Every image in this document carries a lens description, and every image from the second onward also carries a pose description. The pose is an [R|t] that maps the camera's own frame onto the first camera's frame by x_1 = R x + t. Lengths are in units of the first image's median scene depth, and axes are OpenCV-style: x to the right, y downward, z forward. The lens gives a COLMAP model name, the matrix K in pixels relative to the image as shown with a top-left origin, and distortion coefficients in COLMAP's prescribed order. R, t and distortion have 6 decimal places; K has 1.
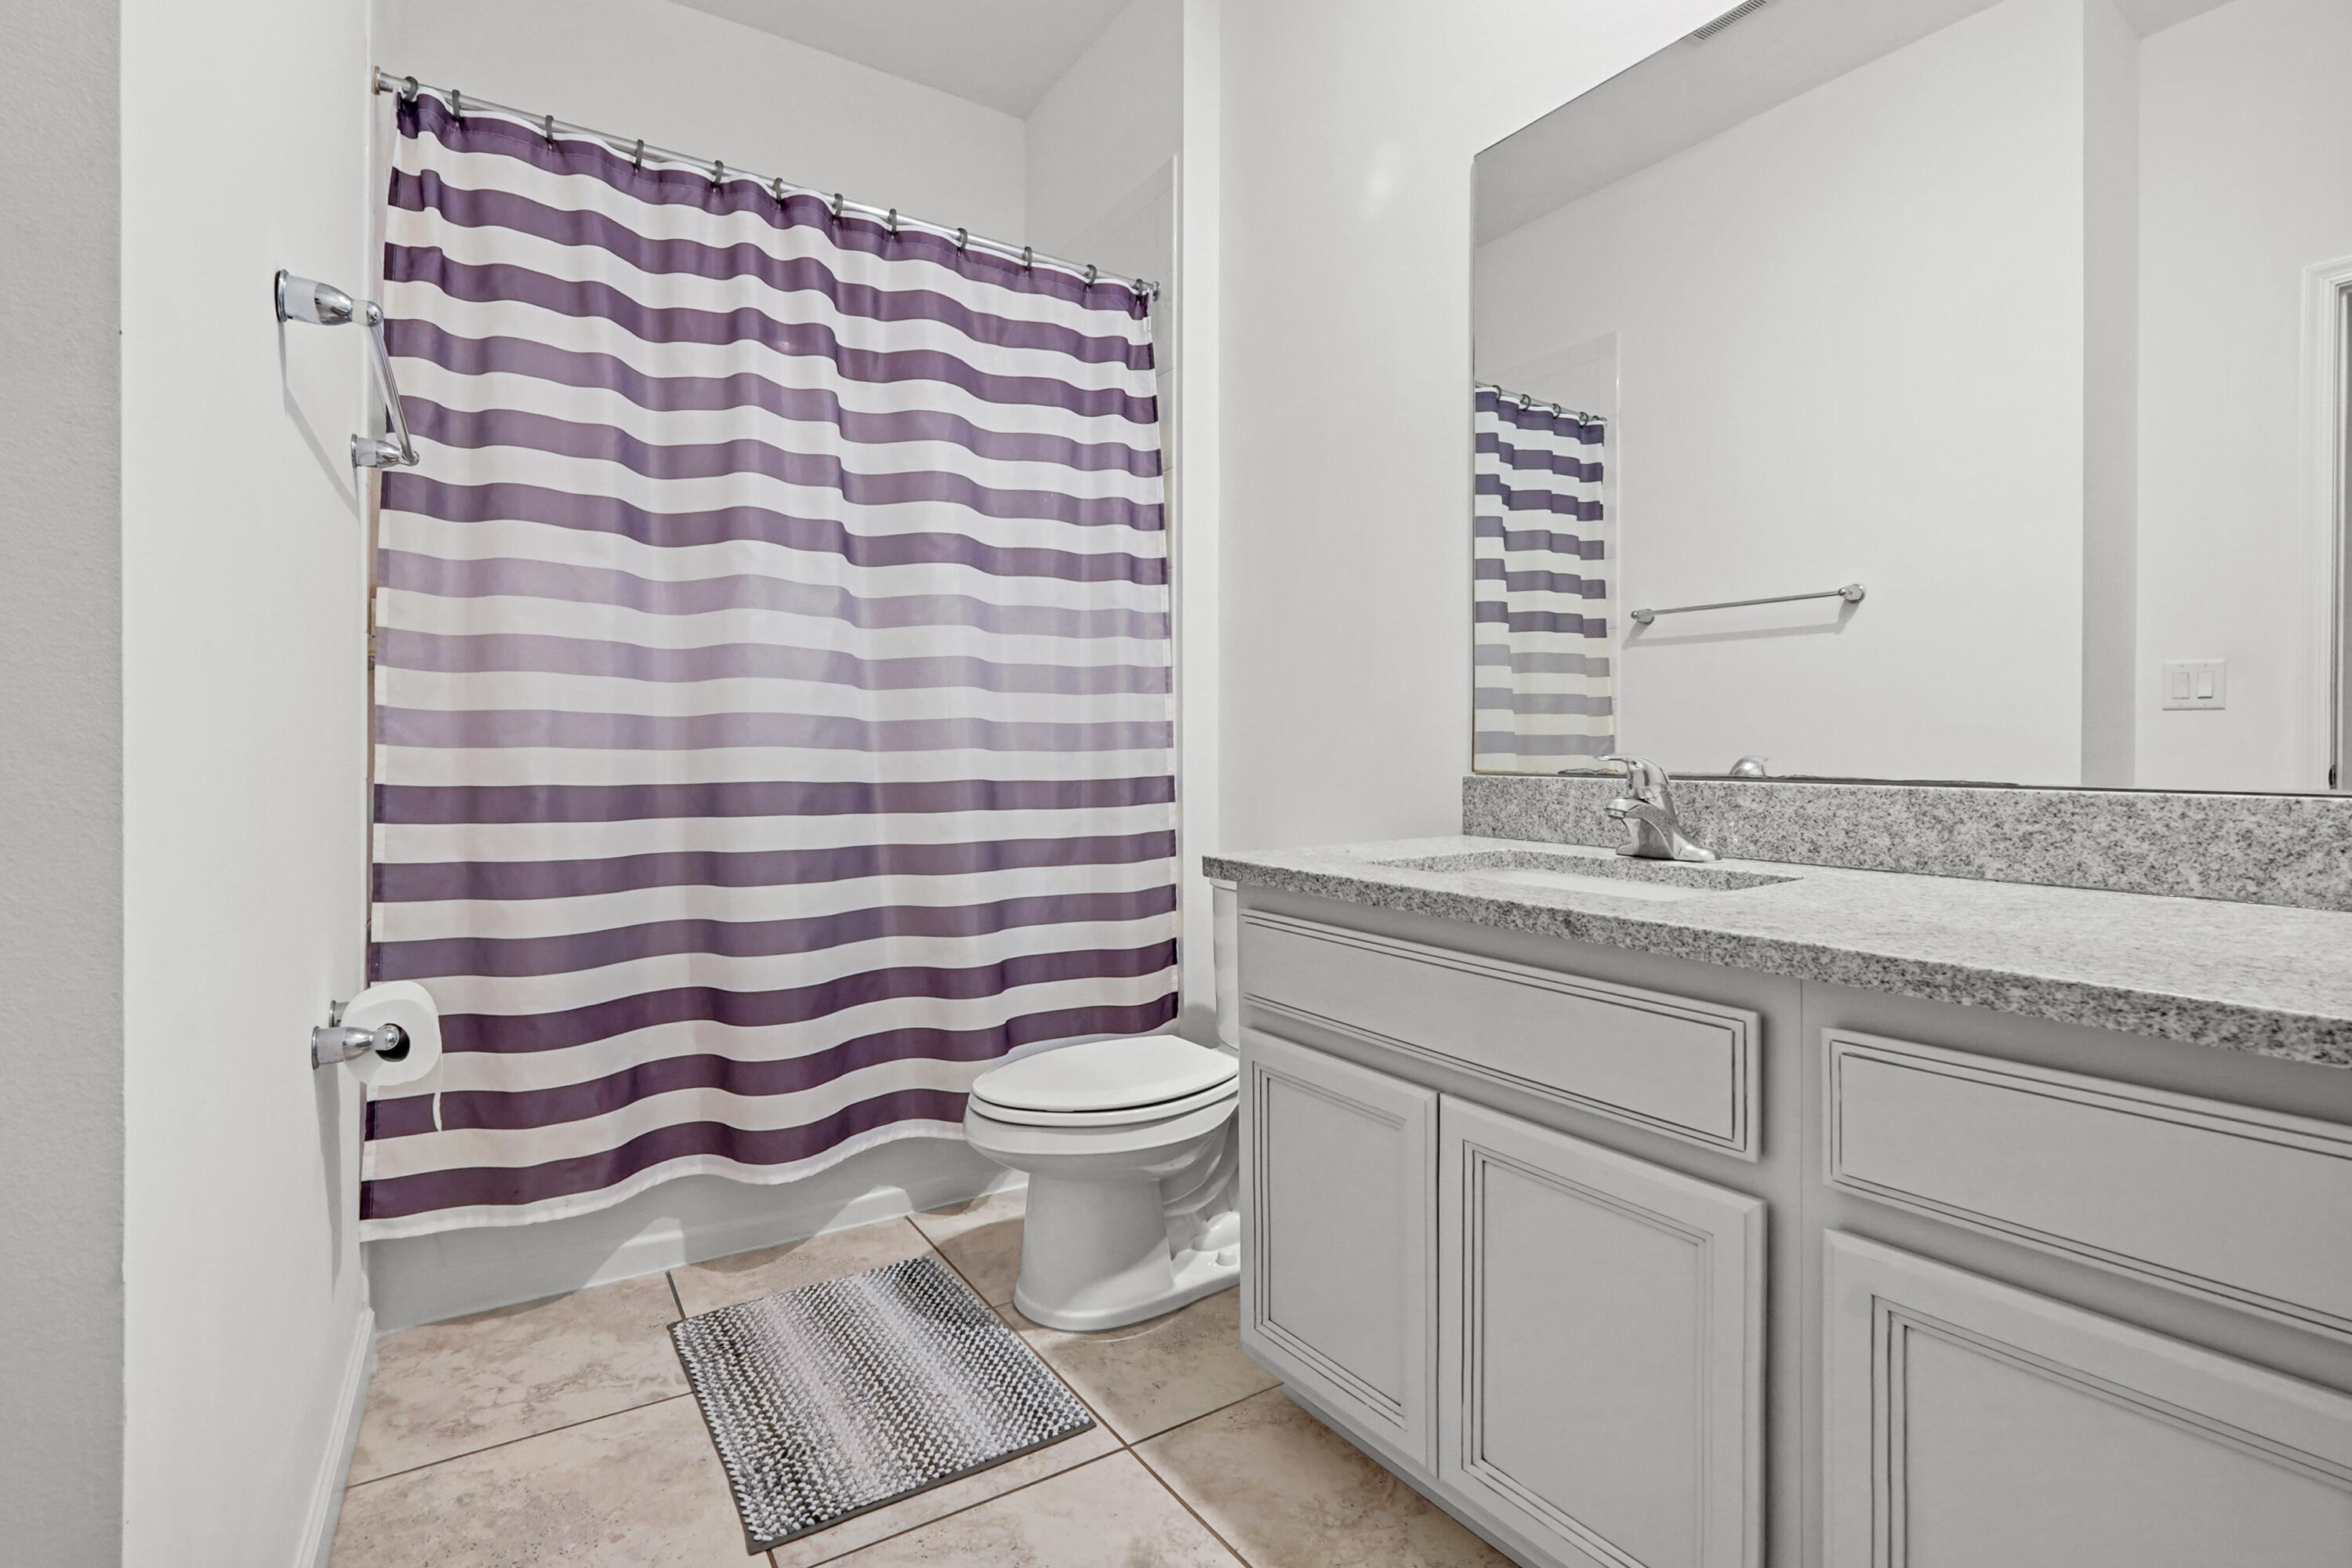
lens RADIAL K [[1074.0, 0, 1167.5], [0, 1074.0, 763.7], [0, 0, 1]] dist [-0.041765, -0.000104]
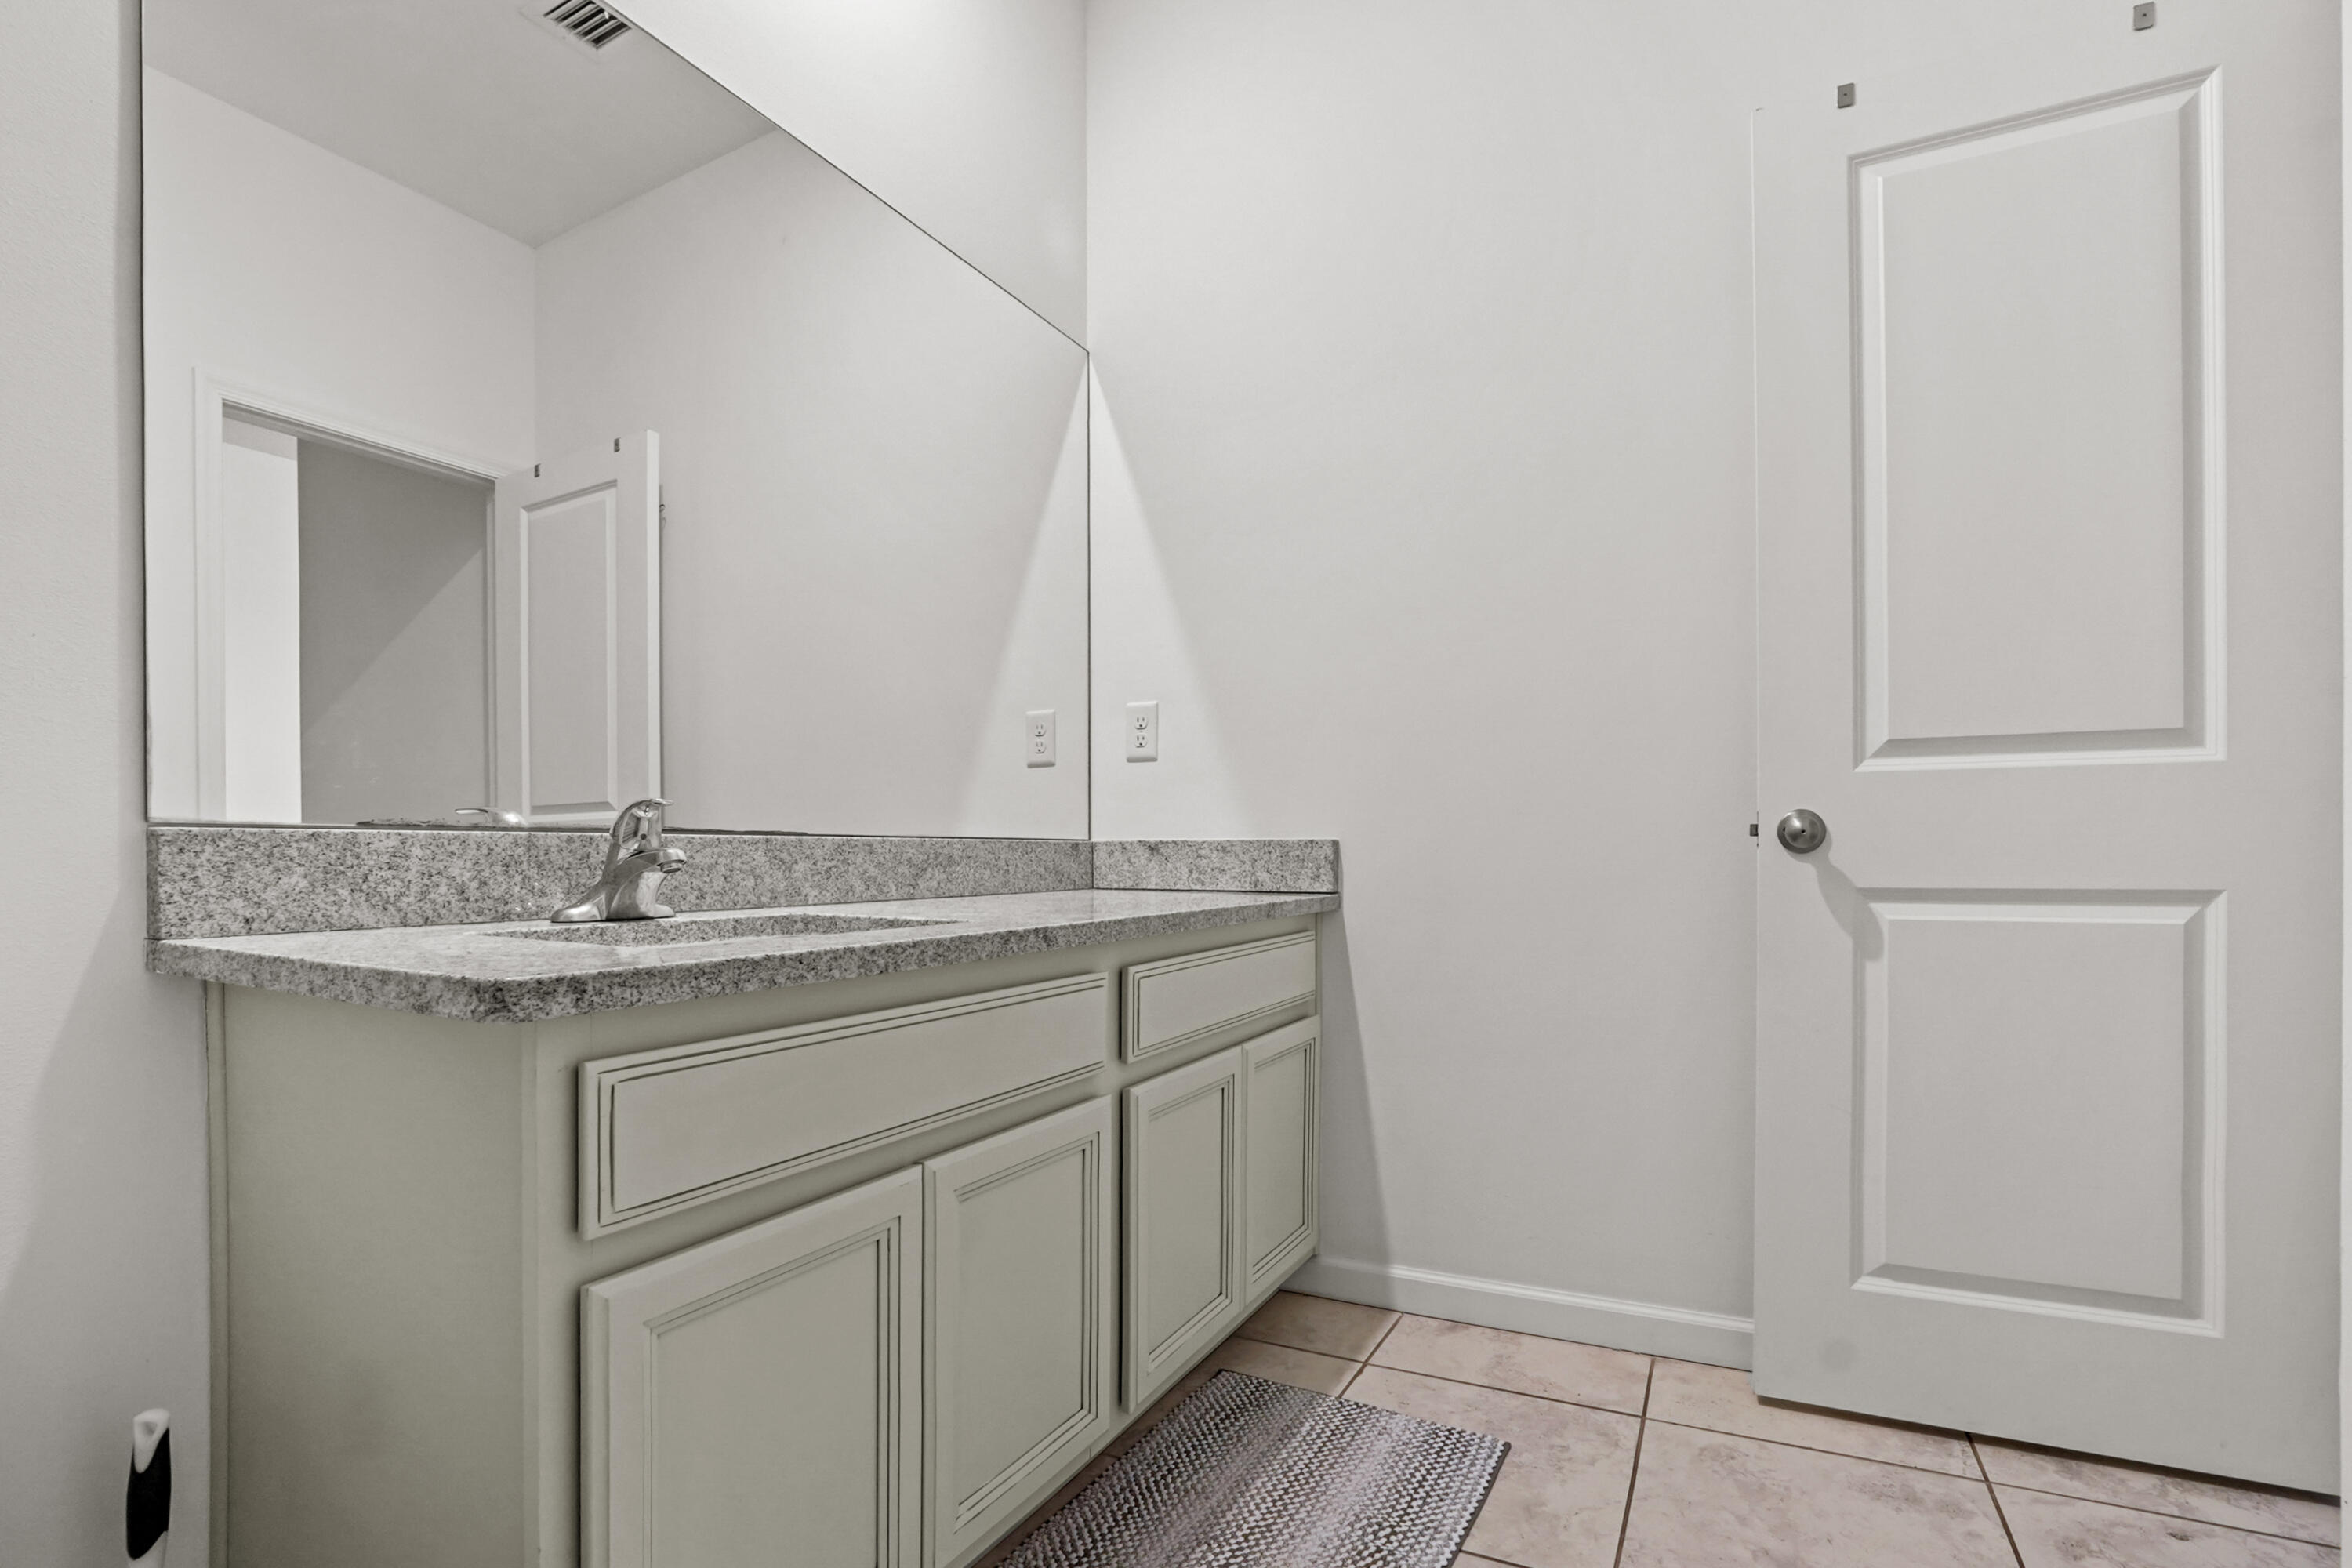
lens RADIAL K [[1187.3, 0, 1175.4], [0, 1187.3, 847.7], [0, 0, 1]] dist [-0.002275, -0.000350]
pose [[-0.507217, 0.004362, 0.861807, -0.728894], [0.012851, 0.999914, 0.002502, 0.039207], [-0.861722, 0.012345, -0.507230, 1.319529]]
